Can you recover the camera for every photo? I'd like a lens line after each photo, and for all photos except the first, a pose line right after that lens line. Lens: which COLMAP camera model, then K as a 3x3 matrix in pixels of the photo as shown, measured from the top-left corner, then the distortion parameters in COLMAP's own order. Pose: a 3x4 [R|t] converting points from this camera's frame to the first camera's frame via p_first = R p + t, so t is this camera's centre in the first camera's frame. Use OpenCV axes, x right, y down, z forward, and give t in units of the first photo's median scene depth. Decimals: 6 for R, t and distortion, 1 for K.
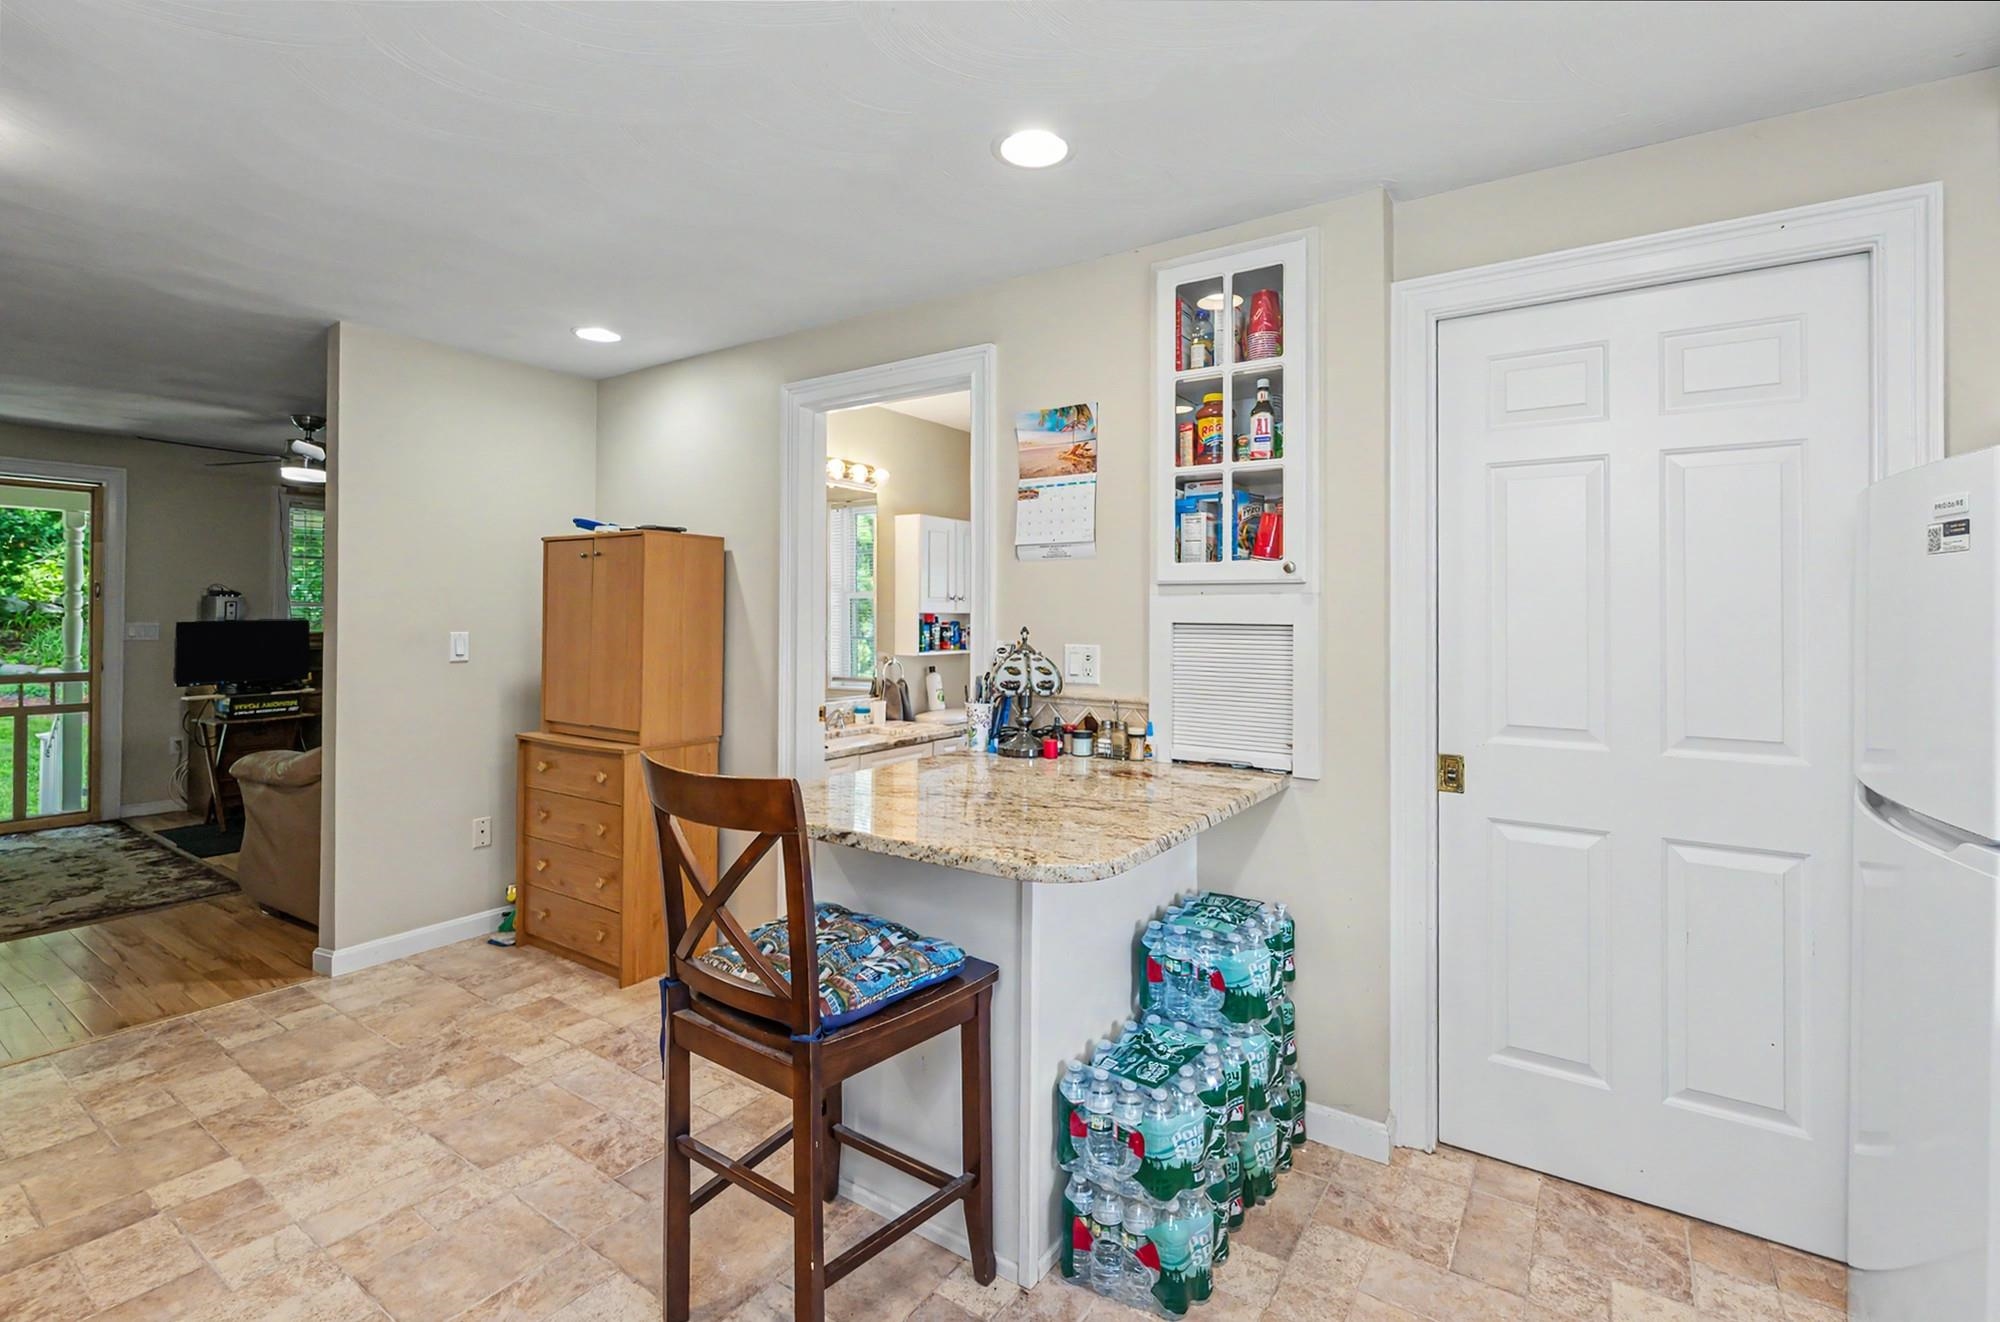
lens RADIAL K [[908.1, 0, 996.9], [0, 908.1, 611.0], [0, 0, 1]] dist [0.000184, 0.000029]
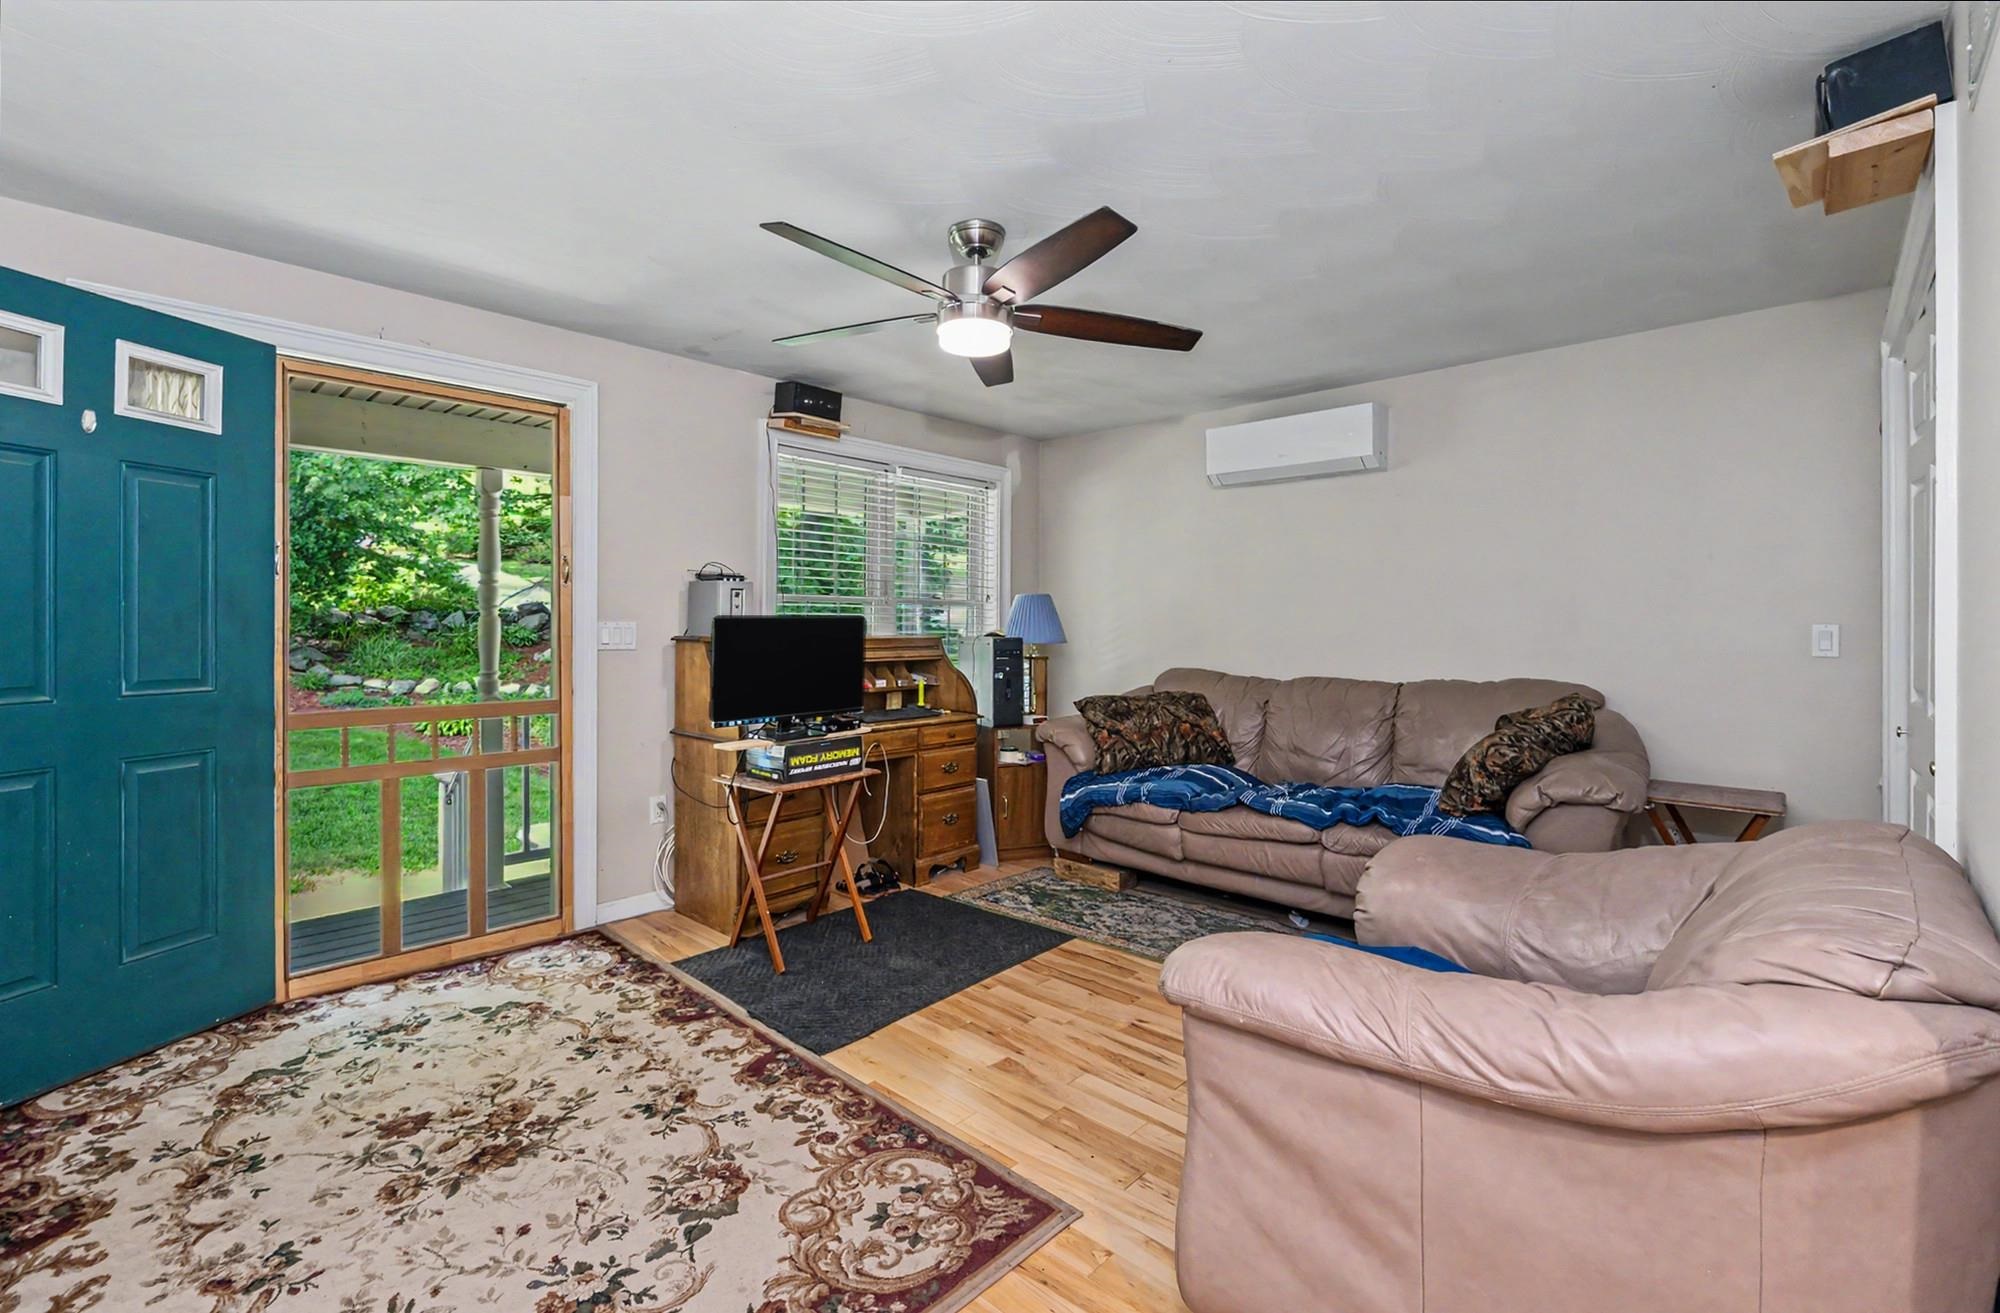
lens RADIAL K [[874.3, 0, 999.2], [0, 874.3, 627.8], [0, 0, 1]] dist [0.000111, 0.000015]
pose [[0.988429, -0.004403, -0.151619, -0.478389], [0.005450, 0.999964, 0.006489, 0.011231], [0.151585, -0.007240, 0.988418, 0.350388]]
